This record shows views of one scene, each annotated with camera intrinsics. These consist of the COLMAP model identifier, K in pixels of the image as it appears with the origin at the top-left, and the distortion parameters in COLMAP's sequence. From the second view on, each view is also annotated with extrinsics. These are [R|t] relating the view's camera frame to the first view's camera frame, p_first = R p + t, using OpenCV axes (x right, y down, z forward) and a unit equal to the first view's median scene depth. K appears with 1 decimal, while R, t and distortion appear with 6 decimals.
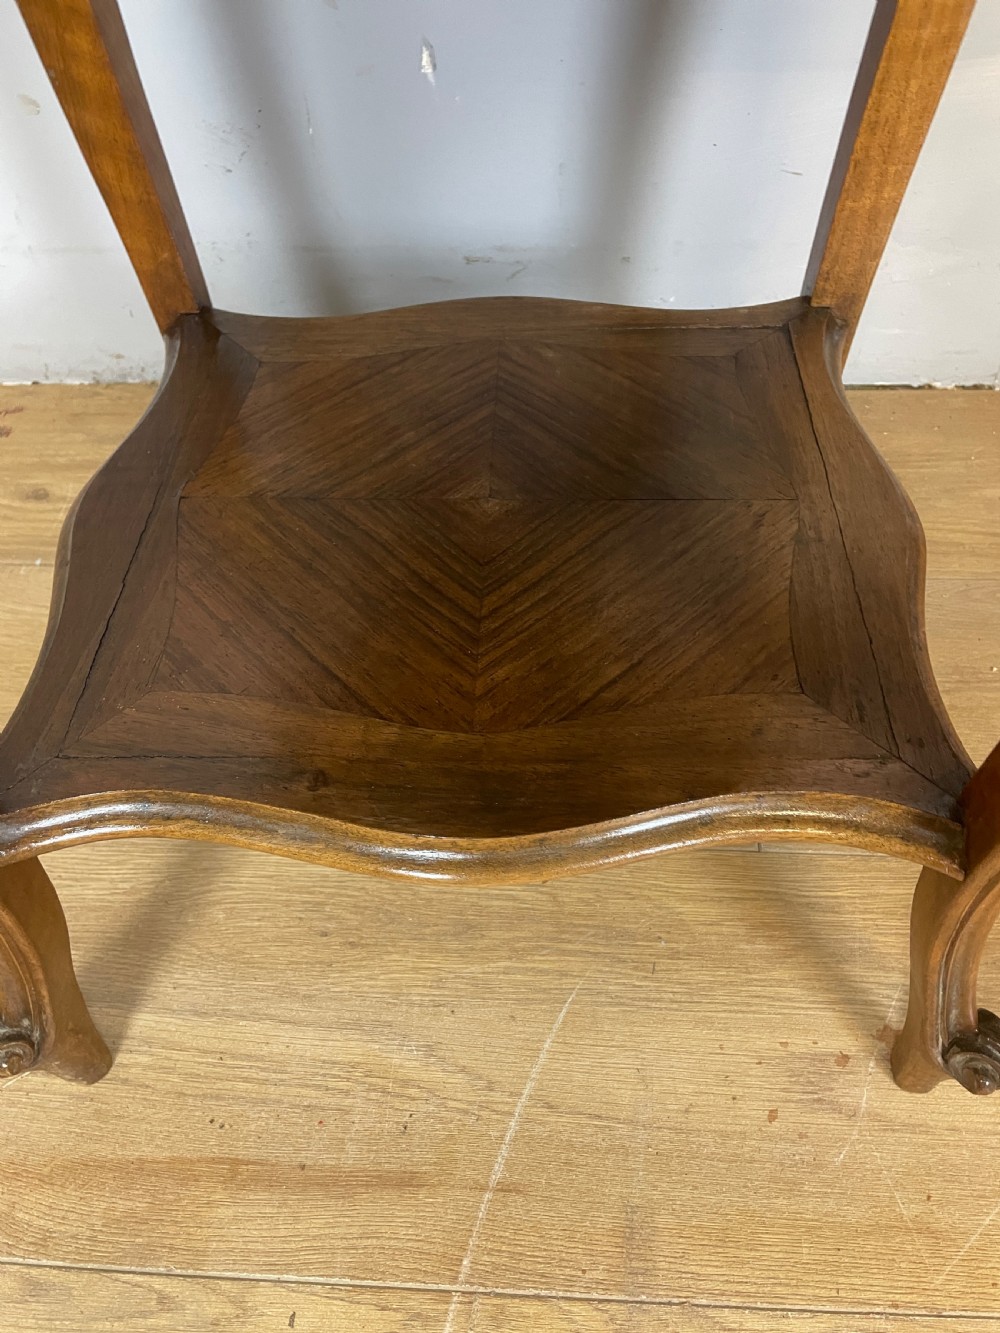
lens RADIAL K [[1011.8, 0, 508.2], [0, 1011.8, 677.9], [0, 0, 1]] dist [0.093935, -0.123992]
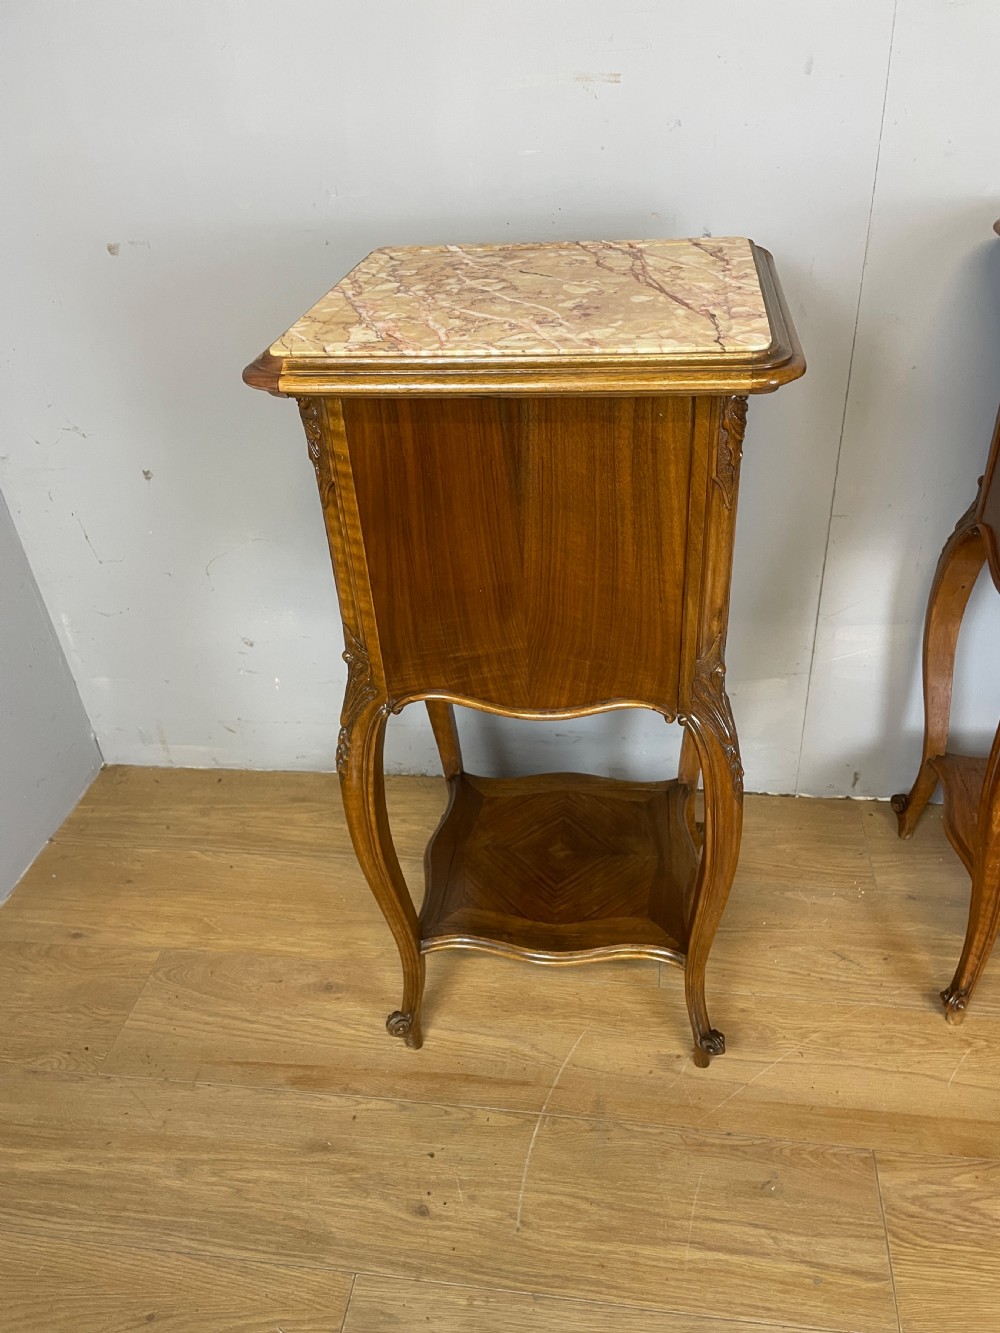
lens RADIAL K [[1011.8, 0, 506.8], [0, 1011.8, 674.0], [0, 0, 1]] dist [0.093935, -0.123992]
pose [[0.996099, 0.030918, -0.082654, 0.054986], [-0.051732, 0.963387, -0.263075, 0.123007], [0.071494, 0.266325, 0.961228, -2.084172]]
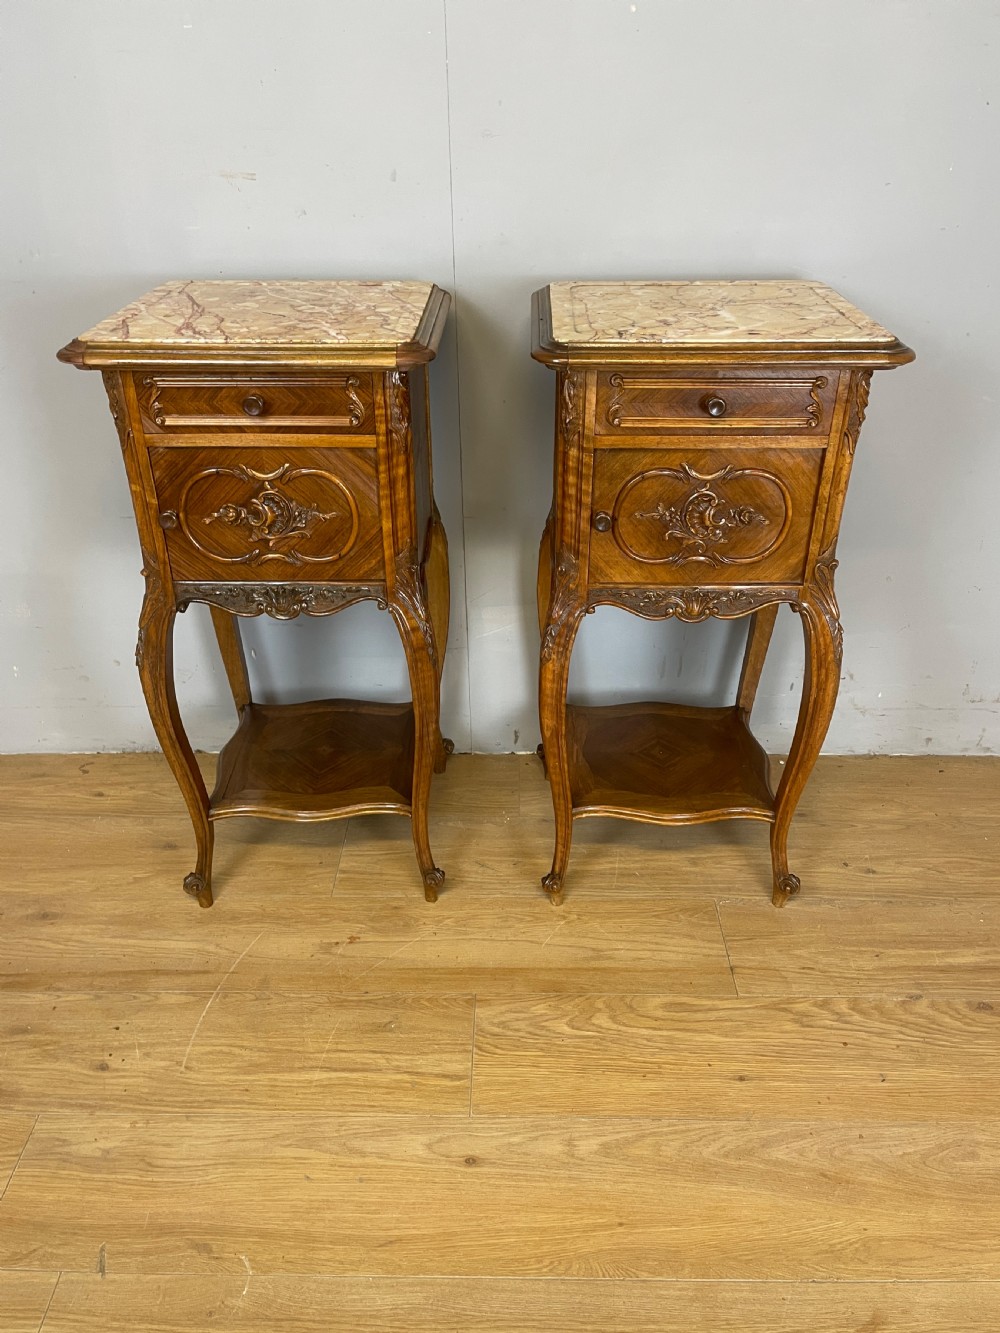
lens RADIAL K [[1011.8, 0, 501.7], [0, 1011.8, 668.9], [0, 0, 1]] dist [0.093935, -0.123992]
pose [[0.998651, 0.004631, 0.051716, 0.717022], [0.012938, 0.942401, -0.334234, 0.672010], [-0.050285, 0.334452, 0.941070, -2.679007]]
